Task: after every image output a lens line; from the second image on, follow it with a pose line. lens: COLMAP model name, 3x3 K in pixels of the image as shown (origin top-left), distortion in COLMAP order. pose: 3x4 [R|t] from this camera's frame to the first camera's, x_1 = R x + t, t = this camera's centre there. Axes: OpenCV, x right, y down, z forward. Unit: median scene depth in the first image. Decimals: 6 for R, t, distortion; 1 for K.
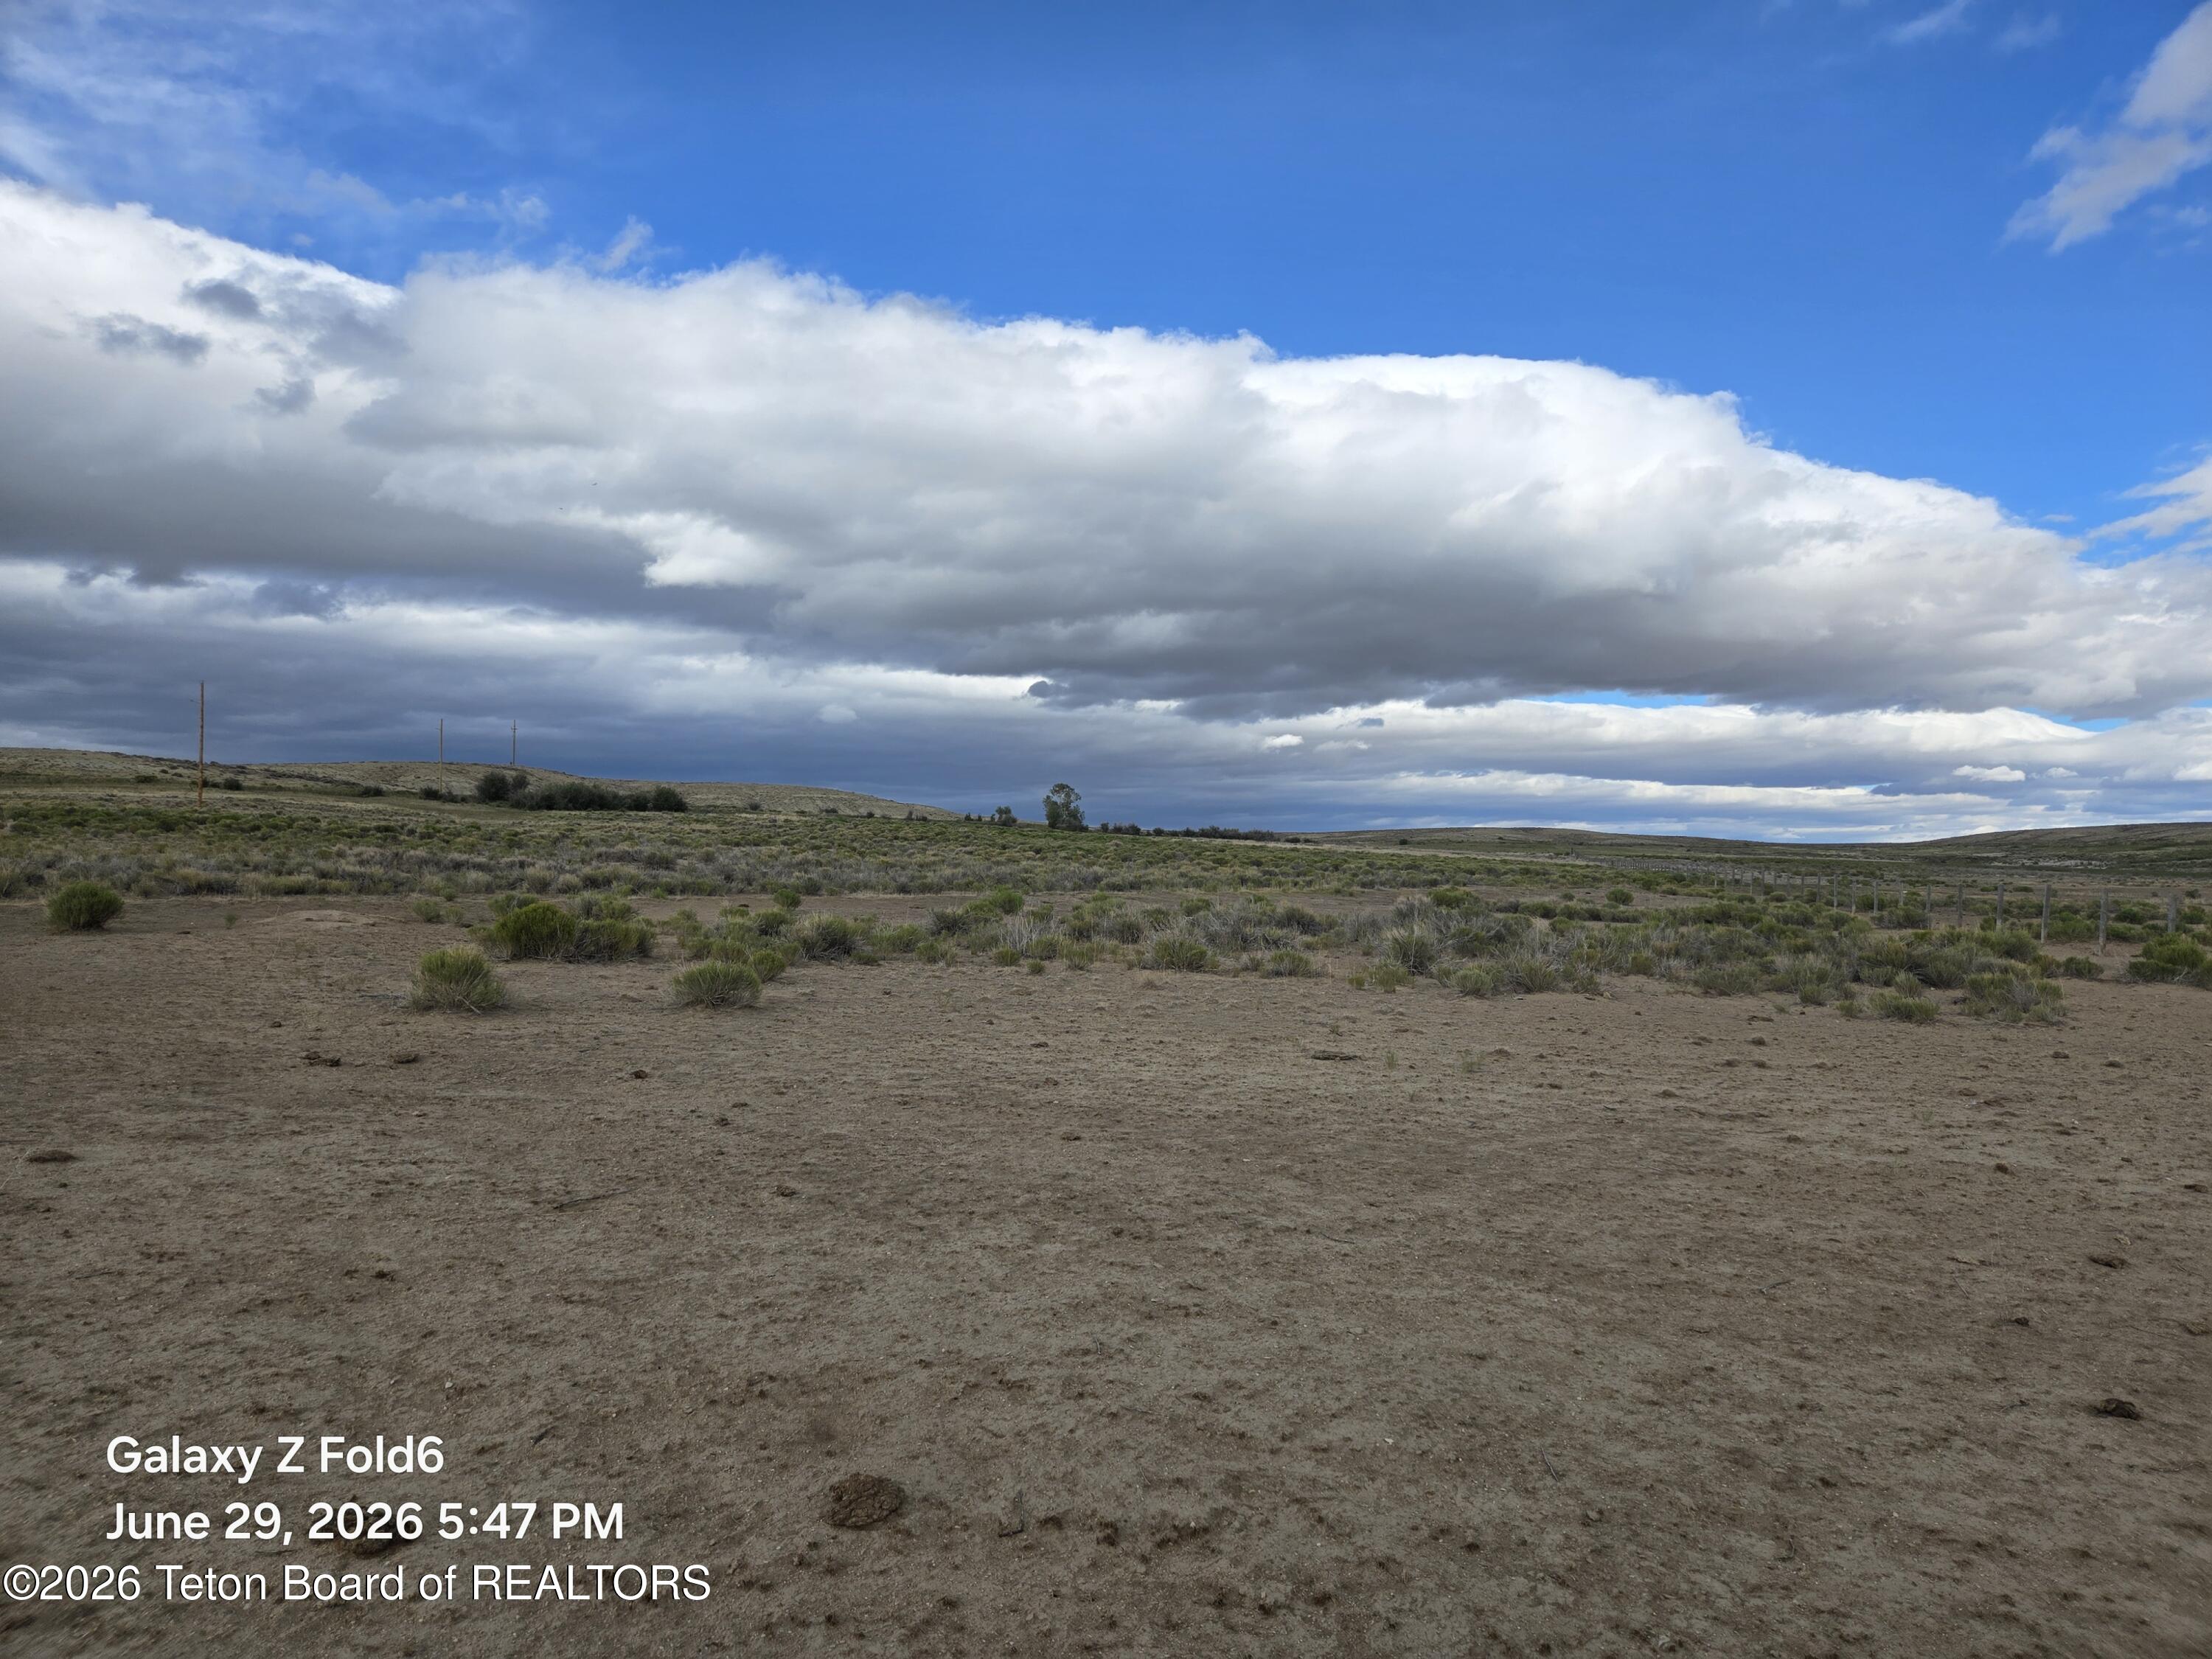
lens RADIAL K [[1379.4, 0, 1115.0], [0, 1379.4, 831.1], [0, 0, 1]] dist [0.056872, -0.065351]
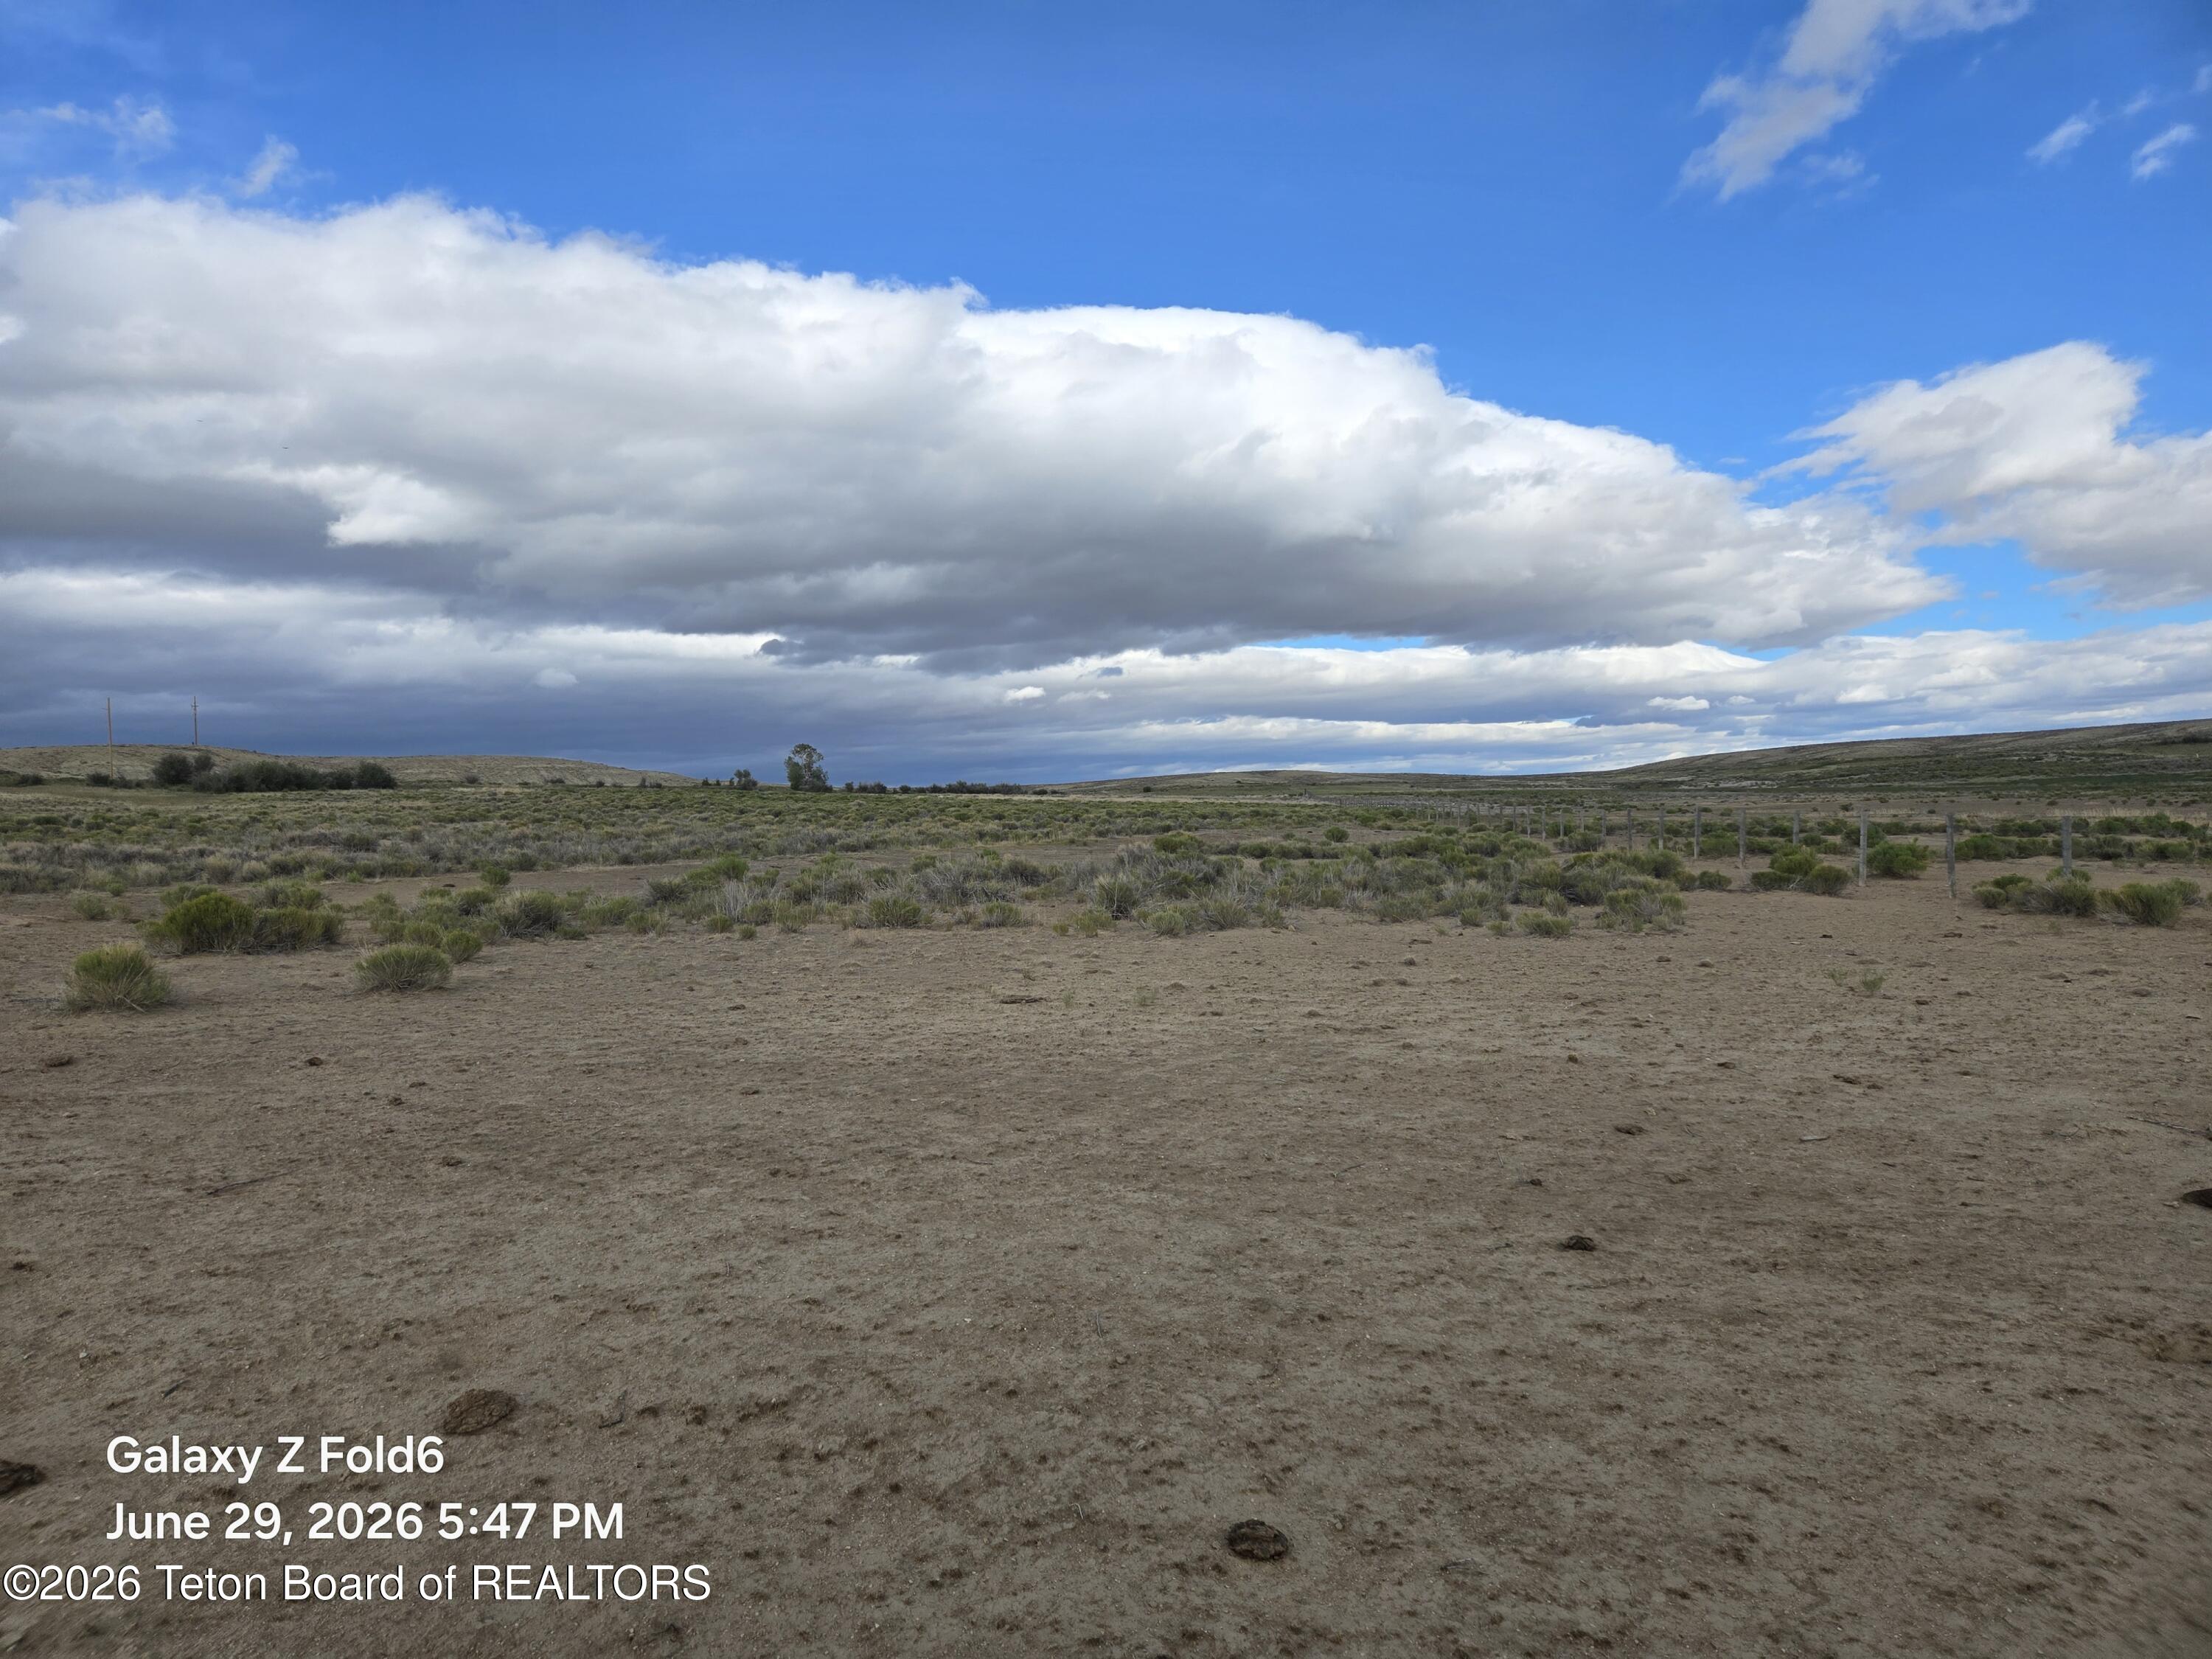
lens RADIAL K [[1407.5, 0, 1079.6], [0, 1407.5, 859.6], [0, 0, 1]] dist [0.044907, -0.043956]
pose [[0.989284, -0.047998, 0.137886, 0.091827], [0.040607, 0.997609, 0.055926, -0.004300], [-0.140241, -0.049728, 0.988868, -0.100011]]
